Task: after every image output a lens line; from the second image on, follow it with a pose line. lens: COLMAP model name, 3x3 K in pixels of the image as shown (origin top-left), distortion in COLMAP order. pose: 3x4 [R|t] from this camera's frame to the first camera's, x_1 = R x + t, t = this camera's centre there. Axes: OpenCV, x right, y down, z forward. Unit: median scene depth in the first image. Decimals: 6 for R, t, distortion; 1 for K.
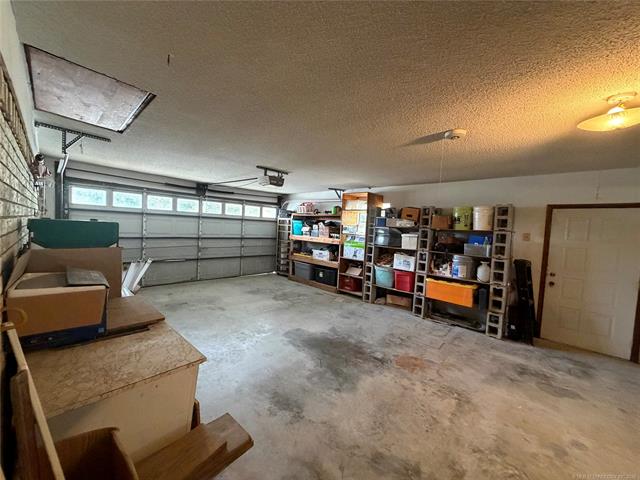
lens RADIAL K [[258.8, 0, 322.8], [0, 258.8, 241.8], [0, 0, 1]] dist [-0.002695, 0.000779]
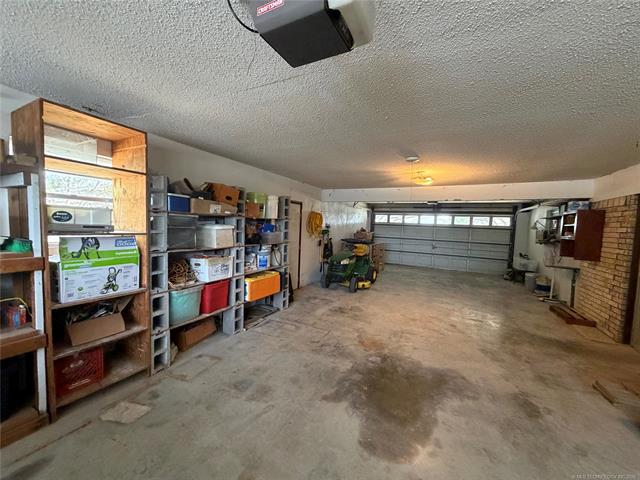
lens RADIAL K [[258.8, 0, 313.7], [0, 258.8, 237.4], [0, 0, 1]] dist [-0.002695, 0.000779]
pose [[-0.270983, -0.110218, 0.956253, -0.482687], [0.002897, 0.993325, 0.115312, -0.095047], [-0.962580, 0.034018, -0.268855, 1.211394]]
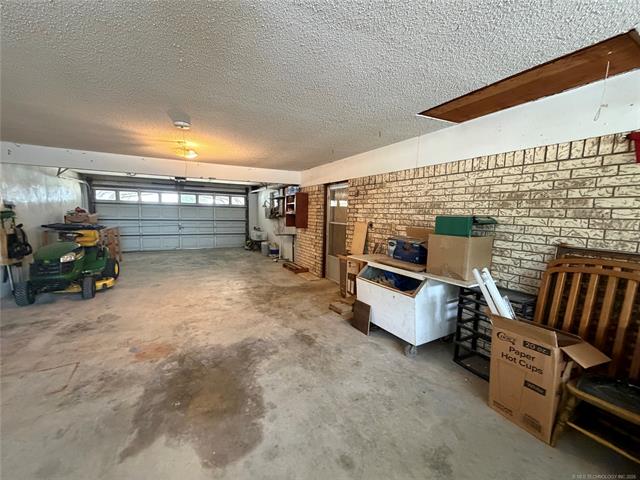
lens RADIAL K [[258.8, 0, 322.2], [0, 258.8, 239.0], [0, 0, 1]] dist [-0.002695, 0.000779]
pose [[-0.952170, -0.103566, 0.287481, -0.336137], [-0.055548, 0.983802, 0.170435, -0.079409], [-0.300476, 0.146314, -0.942500, 1.281814]]
